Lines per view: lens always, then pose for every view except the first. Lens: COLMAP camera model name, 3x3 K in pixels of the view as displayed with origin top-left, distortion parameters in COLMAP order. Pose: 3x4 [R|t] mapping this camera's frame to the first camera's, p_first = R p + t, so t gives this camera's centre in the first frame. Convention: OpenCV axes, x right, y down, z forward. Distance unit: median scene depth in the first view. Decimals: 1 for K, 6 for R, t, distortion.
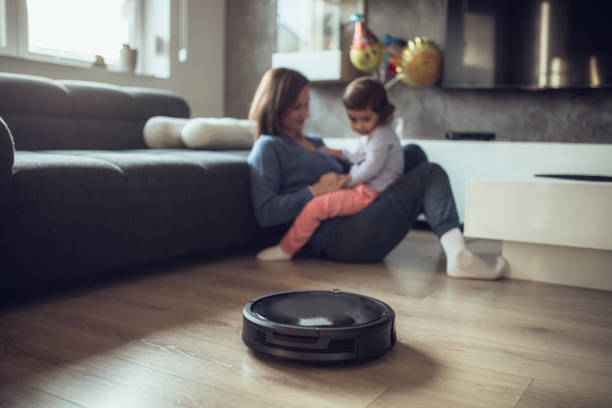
lens RADIAL K [[608.5, 0, 306.0], [0, 608.5, 204.0], [0, 0, 1]] dist [-0.009043, 0.001391]
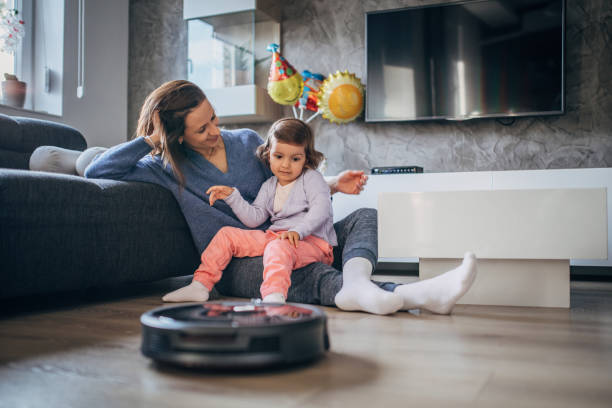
lens RADIAL K [[649.6, 0, 321.0], [0, 649.6, 205.0], [0, 0, 1]] dist [-0.015196, 0.007103]
pose [[0.988230, -0.016370, 0.152094, 0.001118], [0.035917, 0.991294, -0.126675, 0.073873], [-0.148696, 0.130647, 0.980215, 0.050913]]
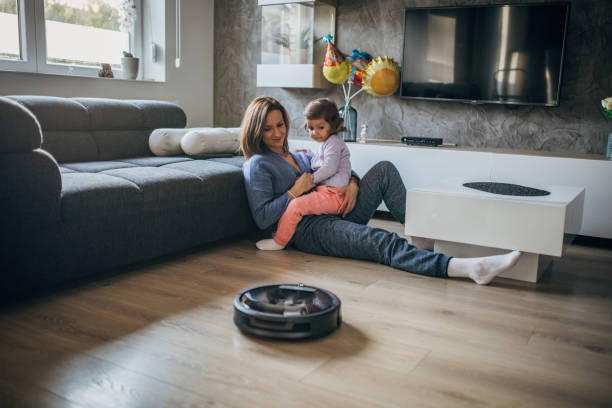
lens RADIAL K [[588.7, 0, 306.0], [0, 588.7, 204.0], [0, 0, 1]] dist [-0.007375, 0.000930]
pose [[0.999592, 0.004028, 0.028289, 0.012376], [-0.005863, 0.997863, 0.065082, -0.072129], [-0.027966, -0.065221, 0.997479, -0.182609]]
